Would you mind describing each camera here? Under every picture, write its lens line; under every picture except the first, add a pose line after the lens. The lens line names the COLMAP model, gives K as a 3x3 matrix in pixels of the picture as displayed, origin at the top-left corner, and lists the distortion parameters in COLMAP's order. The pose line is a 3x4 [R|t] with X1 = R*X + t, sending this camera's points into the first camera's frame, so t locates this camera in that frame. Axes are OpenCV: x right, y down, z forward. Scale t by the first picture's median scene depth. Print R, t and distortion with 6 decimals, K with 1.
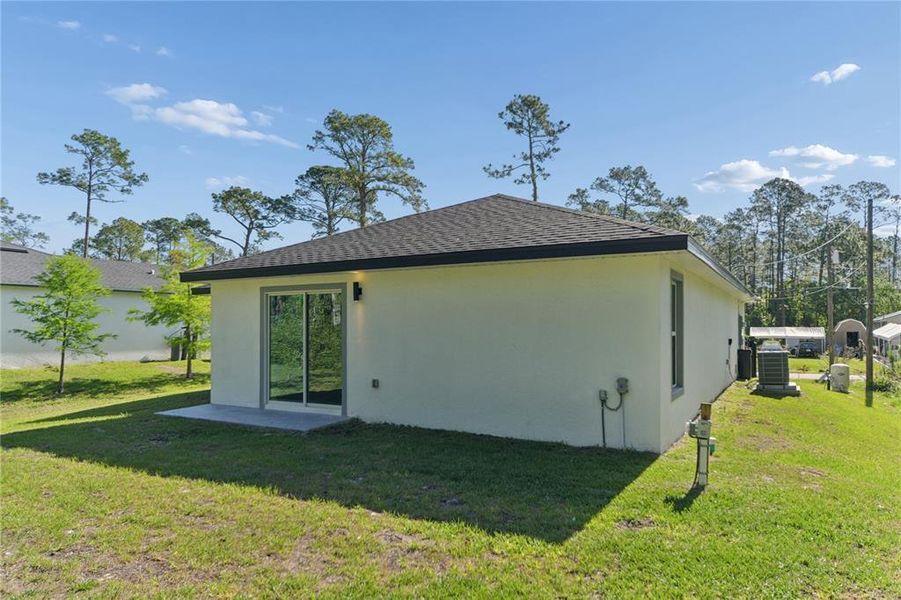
lens RADIAL K [[631.6, 0, 426.3], [0, 631.6, 305.1], [0, 0, 1]] dist [-0.002685, -0.000359]
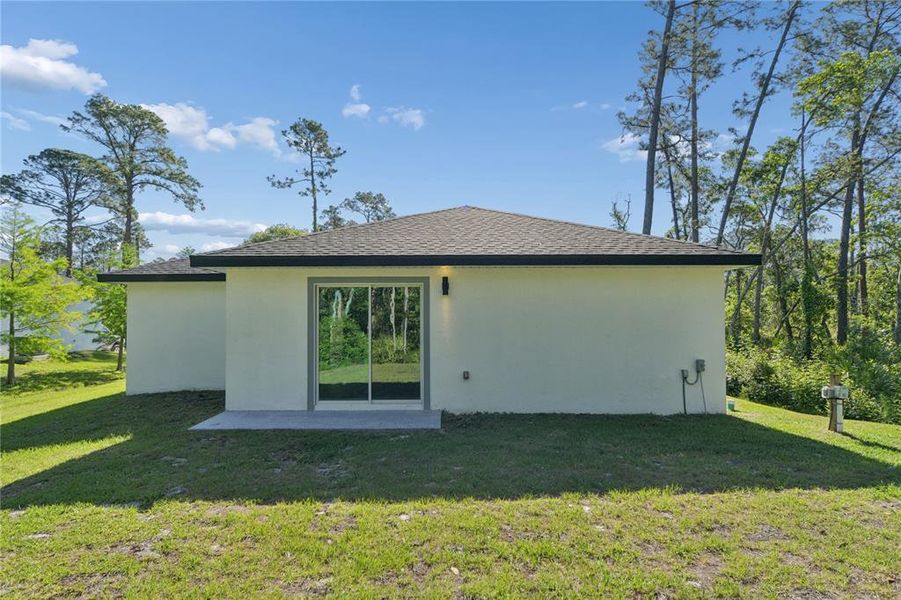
lens RADIAL K [[514.3, 0, 450.5], [0, 514.3, 300.0], [0, 0, 1]] dist [-0.002143, 0.000402]
pose [[0.845179, 0.019186, 0.534138, -0.118369], [-0.016812, 0.999815, -0.009311, 0.001830], [-0.534218, -0.001111, 0.845346, 0.063637]]
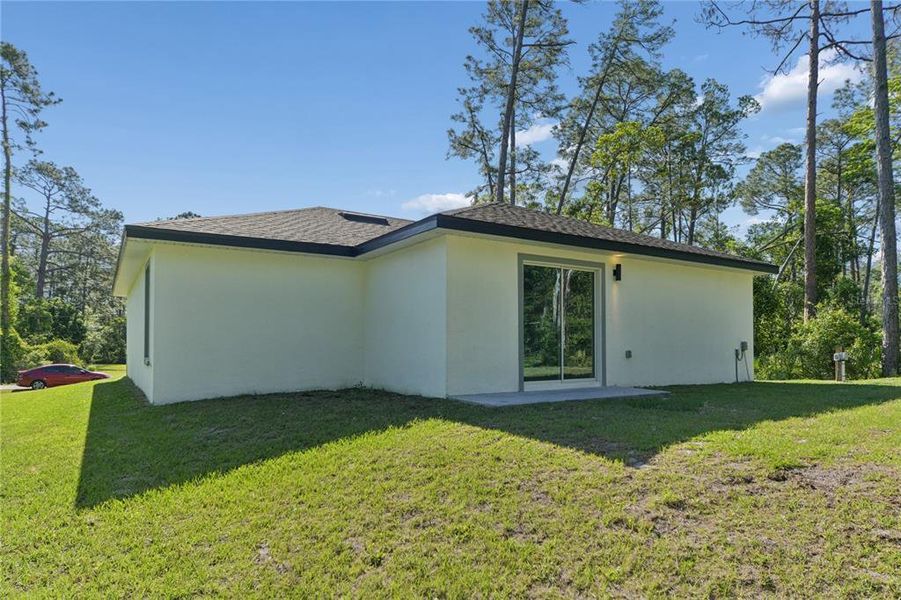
lens RADIAL K [[572.8, 0, 465.2], [0, 572.8, 338.7], [0, 0, 1]] dist [-0.003564, -0.000403]
pose [[0.401121, 0.015699, 0.915891, -0.247152], [-0.027421, 0.999611, -0.005125, 0.023289], [-0.915615, -0.023059, 0.401395, 0.181690]]
